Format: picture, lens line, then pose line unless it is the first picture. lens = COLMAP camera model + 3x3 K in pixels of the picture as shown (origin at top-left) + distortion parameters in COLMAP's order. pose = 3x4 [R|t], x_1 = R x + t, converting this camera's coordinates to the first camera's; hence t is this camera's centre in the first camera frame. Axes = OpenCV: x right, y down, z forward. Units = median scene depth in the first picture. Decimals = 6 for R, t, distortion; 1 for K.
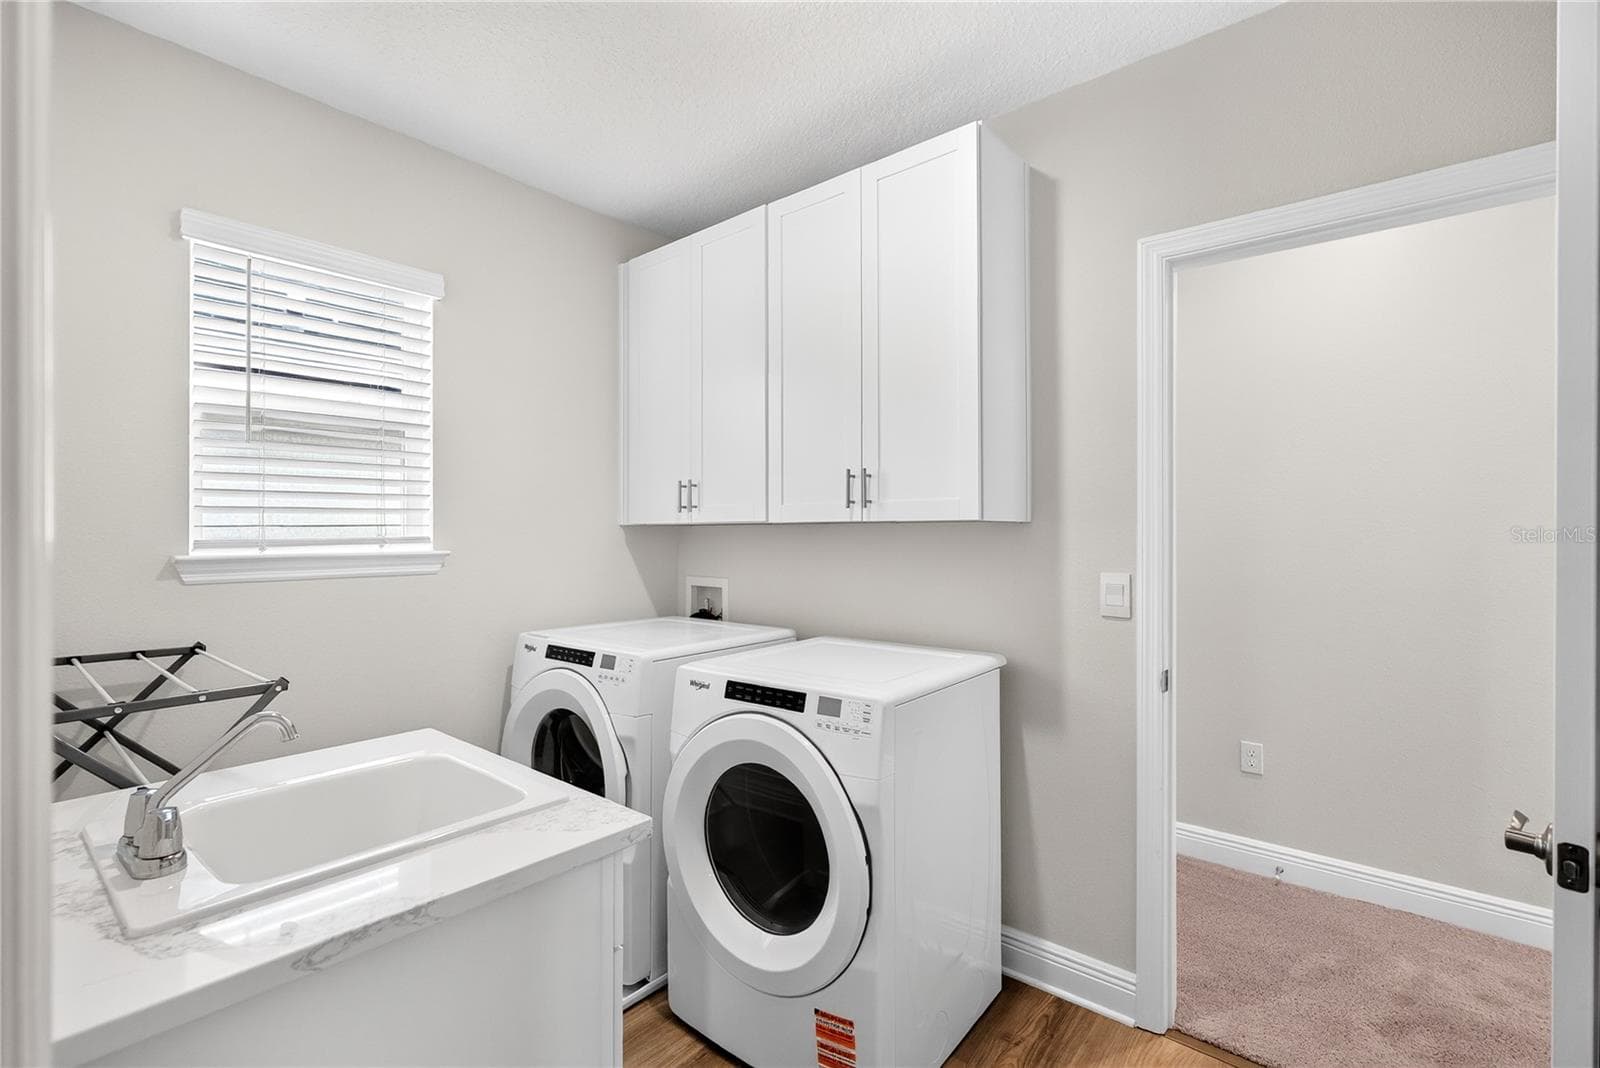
lens RADIAL K [[717.4, 0, 805.6], [0, 717.4, 534.0], [0, 0, 1]] dist [-0.001043, 0.000079]
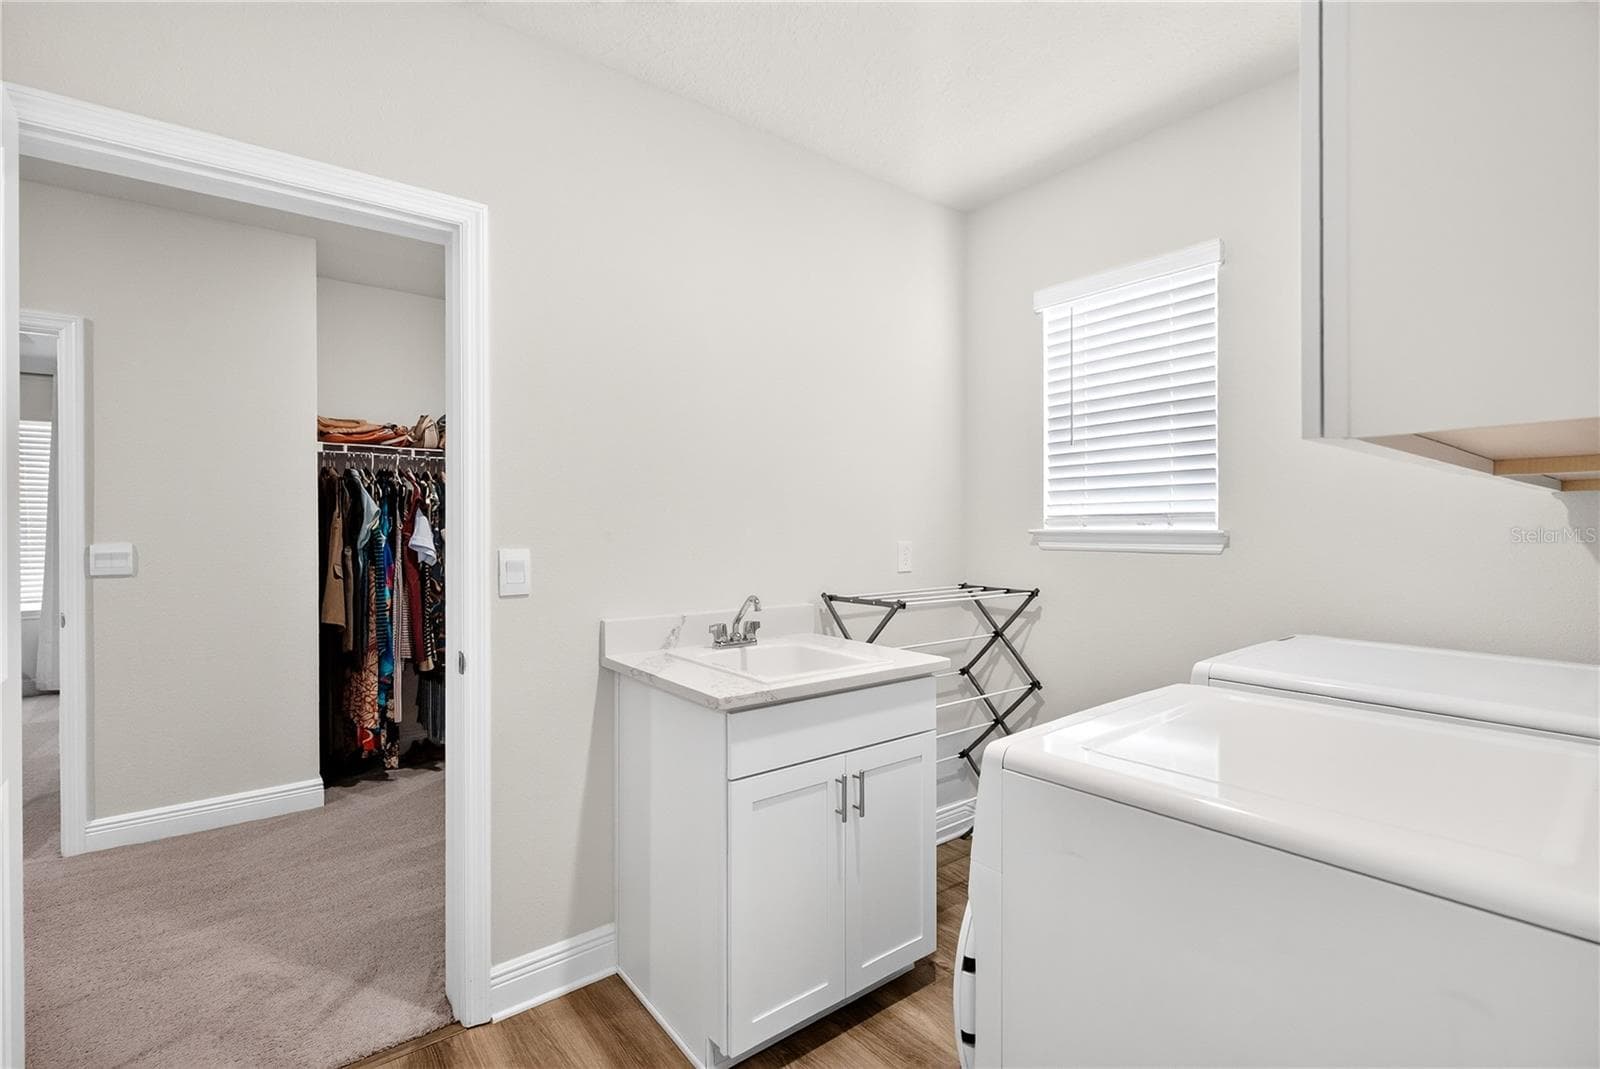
lens RADIAL K [[717.4, 0, 805.6], [0, 717.4, 534.5], [0, 0, 1]] dist [-0.001043, 0.000079]
pose [[-0.213872, 0.011932, -0.976789, 0.660227], [-0.001334, 0.999921, 0.012506, 0.023548], [0.976861, 0.003978, -0.213840, 0.833291]]
